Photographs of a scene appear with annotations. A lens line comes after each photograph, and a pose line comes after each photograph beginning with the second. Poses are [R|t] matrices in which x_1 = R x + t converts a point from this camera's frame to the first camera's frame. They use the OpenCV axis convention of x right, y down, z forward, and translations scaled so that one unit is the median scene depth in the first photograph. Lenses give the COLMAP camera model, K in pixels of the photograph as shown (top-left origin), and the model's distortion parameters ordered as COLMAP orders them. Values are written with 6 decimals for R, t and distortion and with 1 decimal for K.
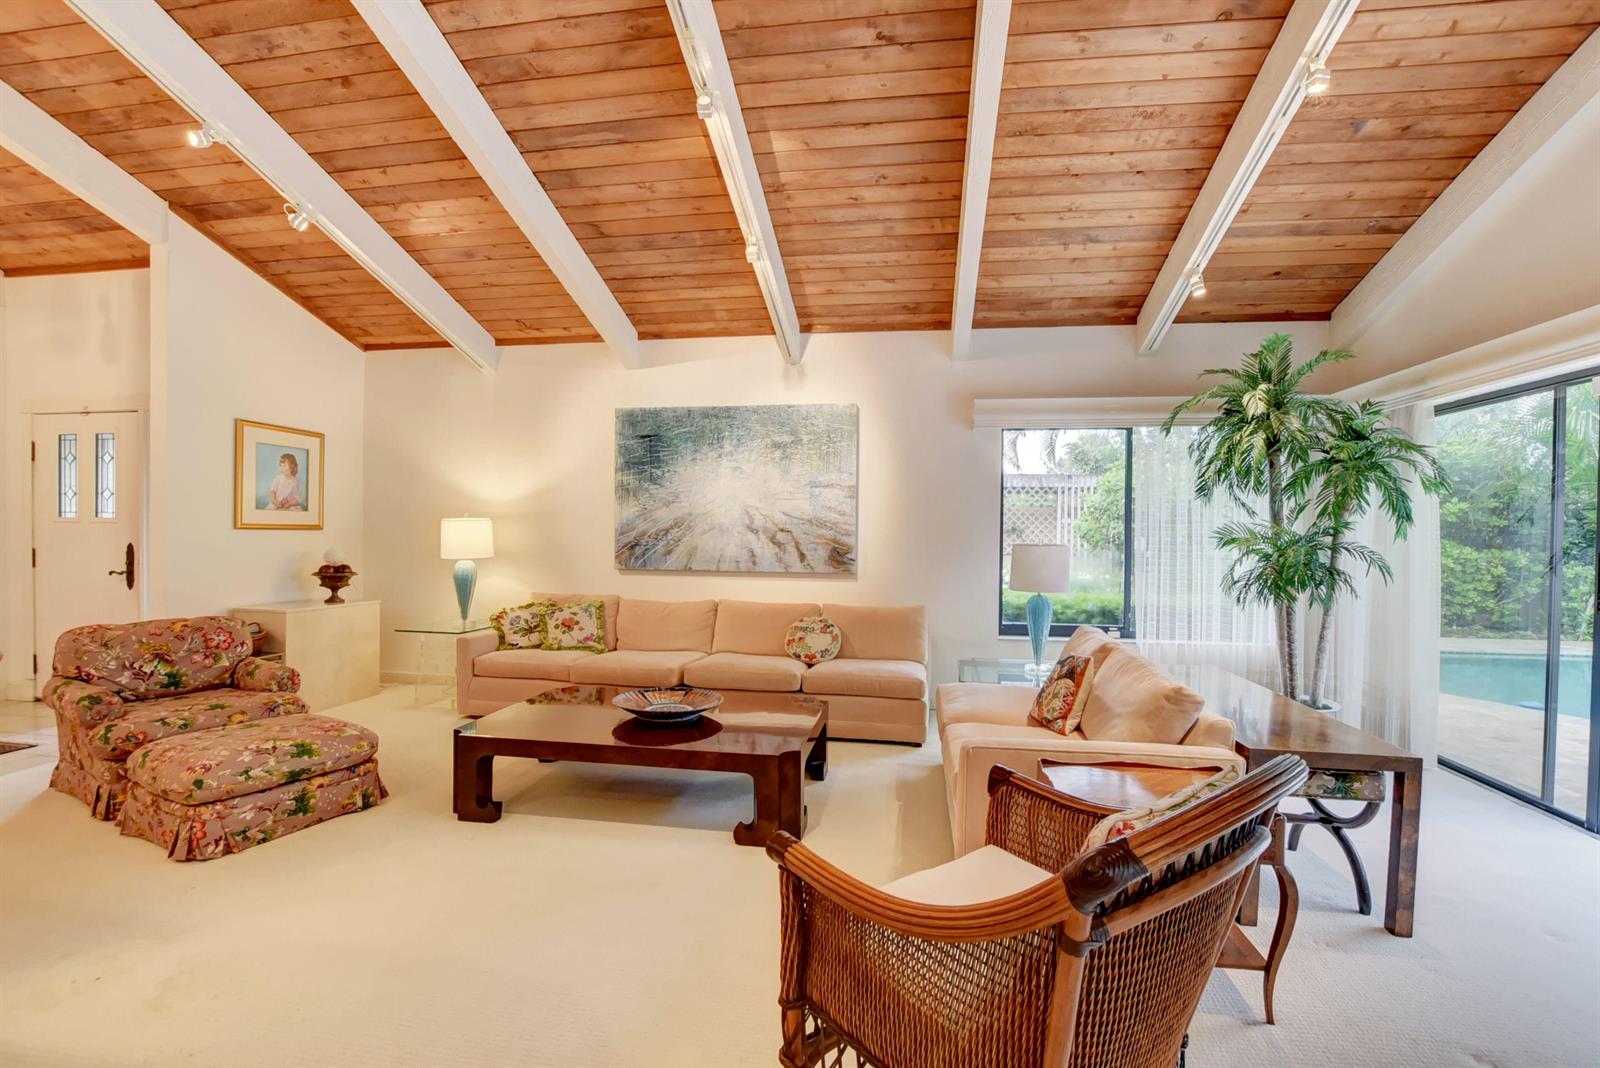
lens RADIAL K [[715.2, 0, 800.0], [0, 715.2, 534.0], [0, 0, 1]] dist [-0.025864, 0.000943]
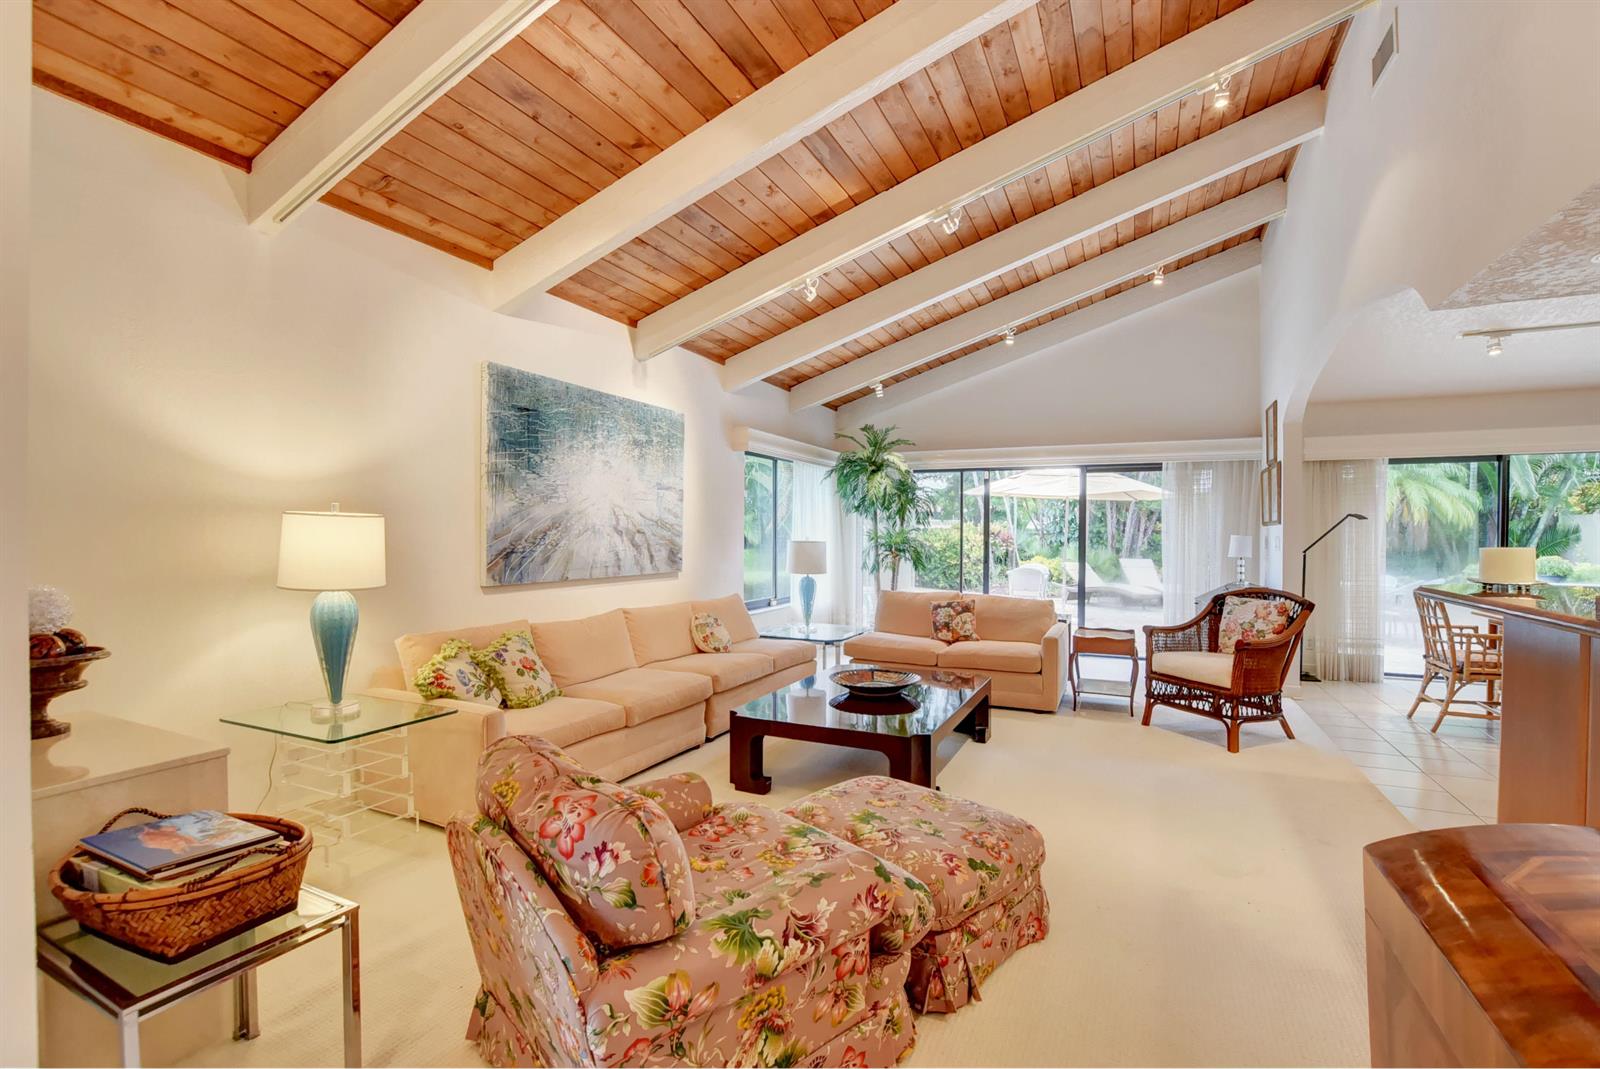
lens RADIAL K [[715.2, 0, 800.0], [0, 715.2, 534.5], [0, 0, 1]] dist [-0.025864, 0.000943]
pose [[0.278150, -0.008852, 0.960497, -0.883265], [0.001140, 0.999960, 0.008886, -0.009618], [-0.960537, -0.001377, 0.278149, 0.517862]]
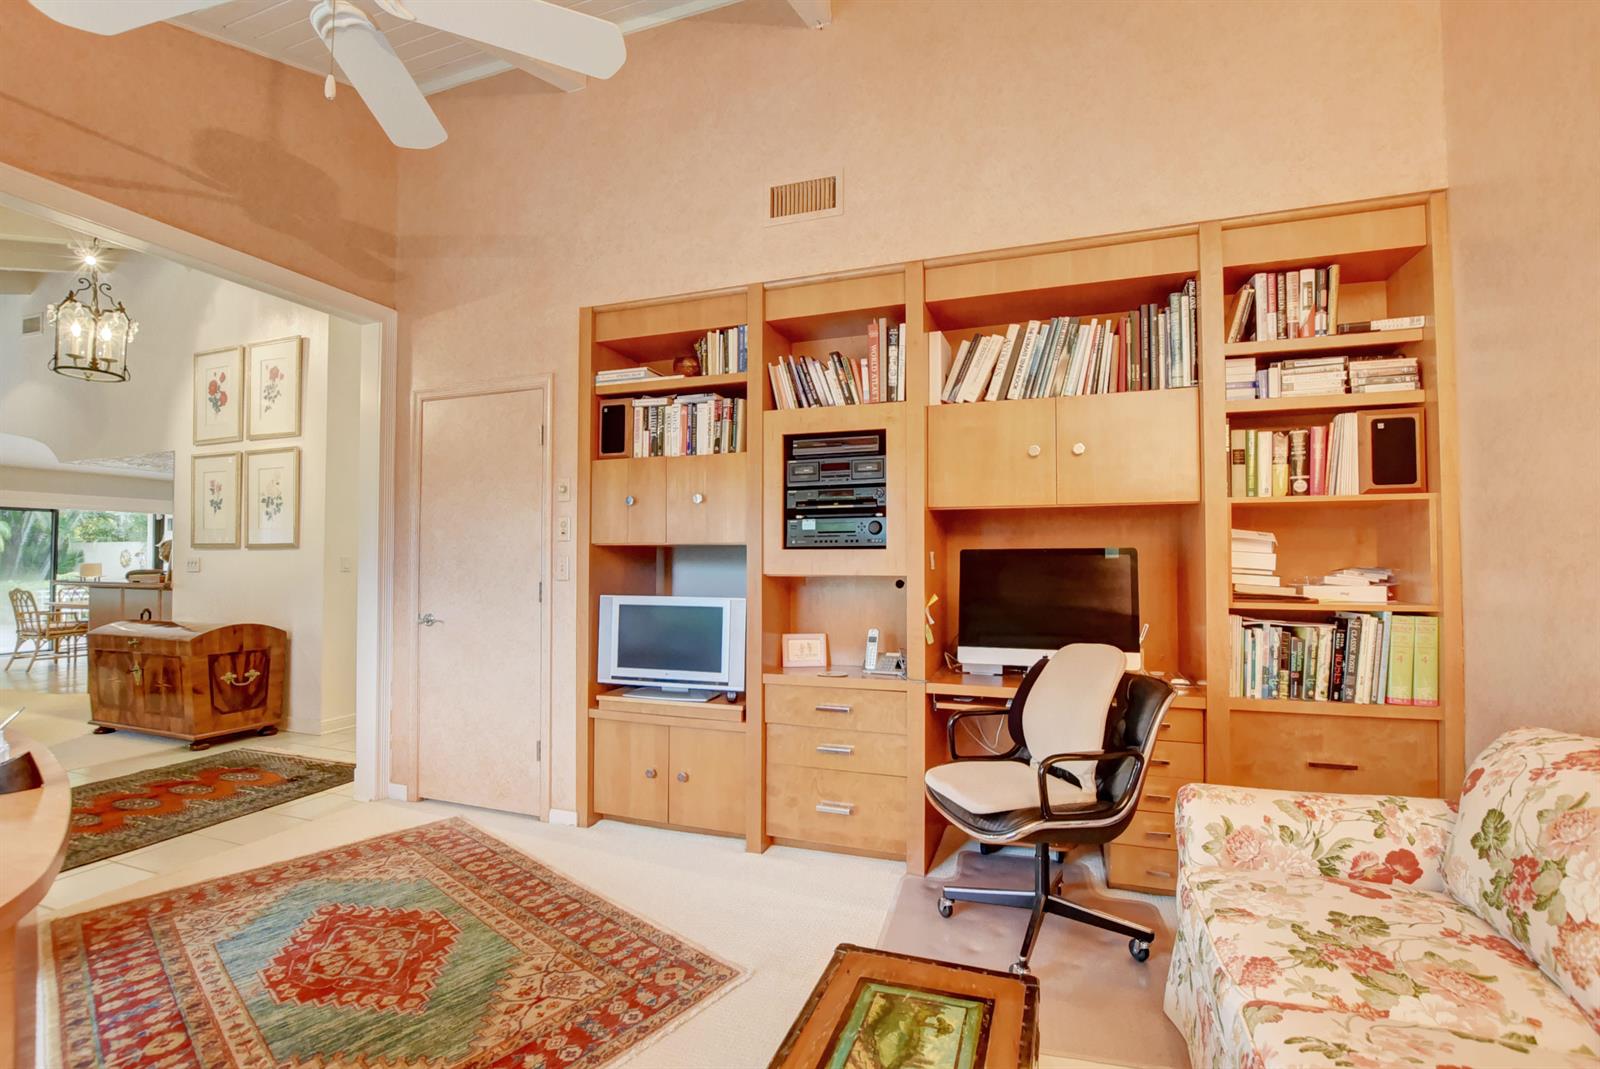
lens RADIAL K [[715.2, 0, 800.0], [0, 715.2, 534.5], [0, 0, 1]] dist [-0.025864, 0.000943]
pose [[-0.981907, 0.001320, 0.189361, -1.445717], [-0.003757, 0.999643, -0.026451, -0.015220], [-0.189328, -0.026684, -0.981551, 0.932690]]
